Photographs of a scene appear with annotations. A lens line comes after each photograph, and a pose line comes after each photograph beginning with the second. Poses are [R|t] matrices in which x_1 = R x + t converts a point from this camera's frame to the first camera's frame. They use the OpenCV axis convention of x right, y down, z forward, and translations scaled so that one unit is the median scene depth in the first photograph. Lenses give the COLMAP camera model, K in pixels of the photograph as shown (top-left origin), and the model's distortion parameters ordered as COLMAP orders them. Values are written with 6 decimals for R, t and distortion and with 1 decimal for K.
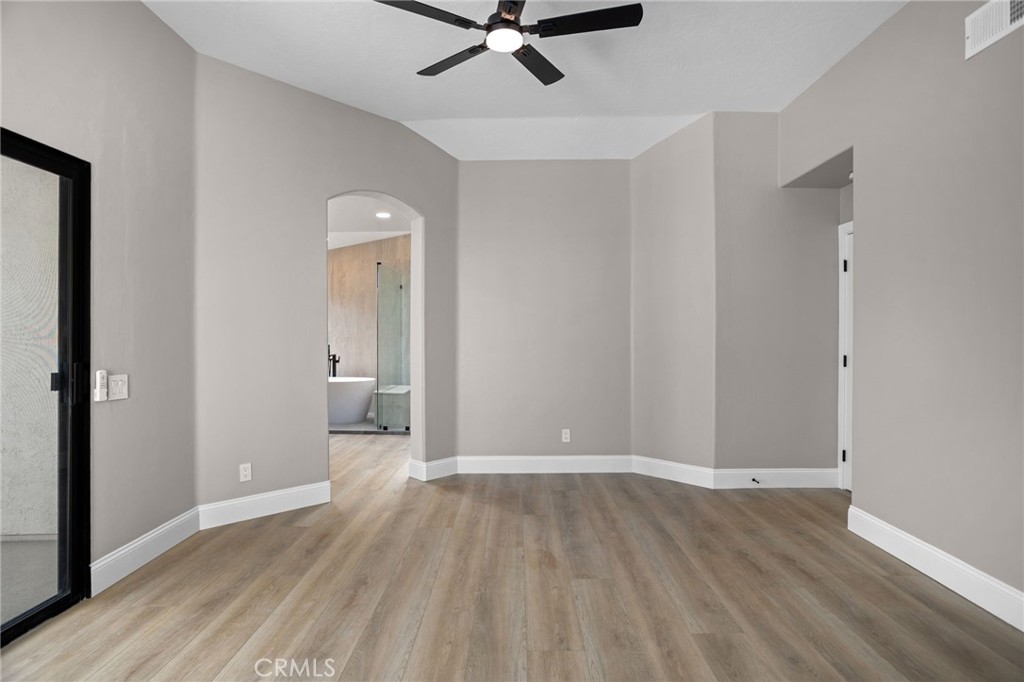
lens RADIAL K [[509.2, 0, 514.8], [0, 509.2, 340.1], [0, 0, 1]] dist [-0.044400, 0.003954]
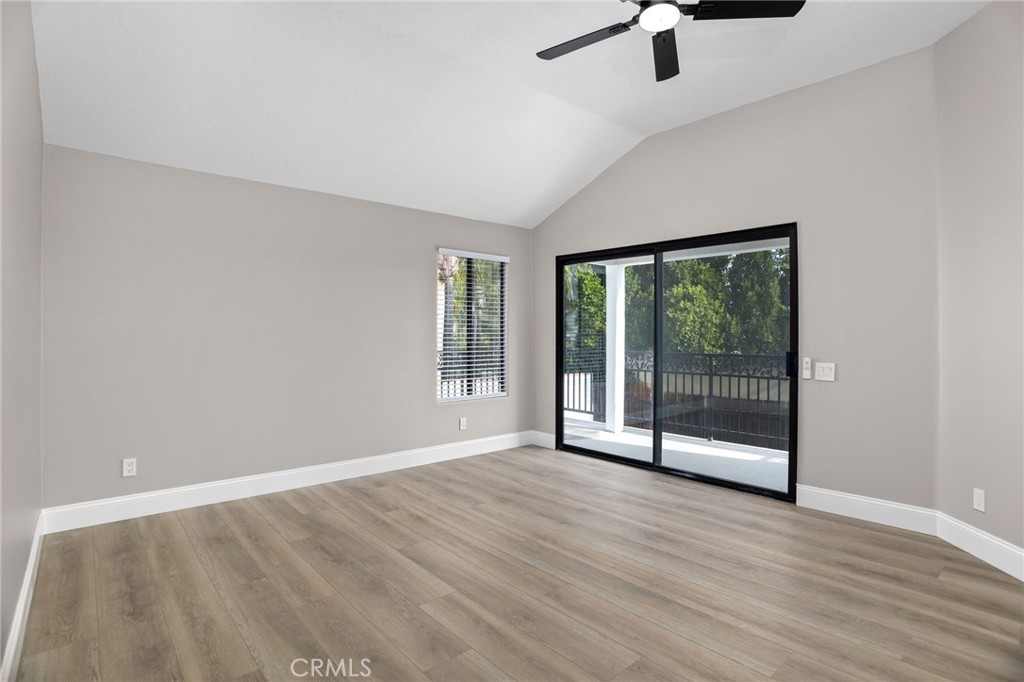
lens RADIAL K [[509.2, 0, 510.7], [0, 509.2, 336.8], [0, 0, 1]] dist [-0.044400, 0.003954]
pose [[-0.747532, 0.006576, -0.664193, 0.810058], [-0.005431, 0.999857, 0.016012, -0.019973], [0.664203, 0.015577, -0.747390, 1.528691]]
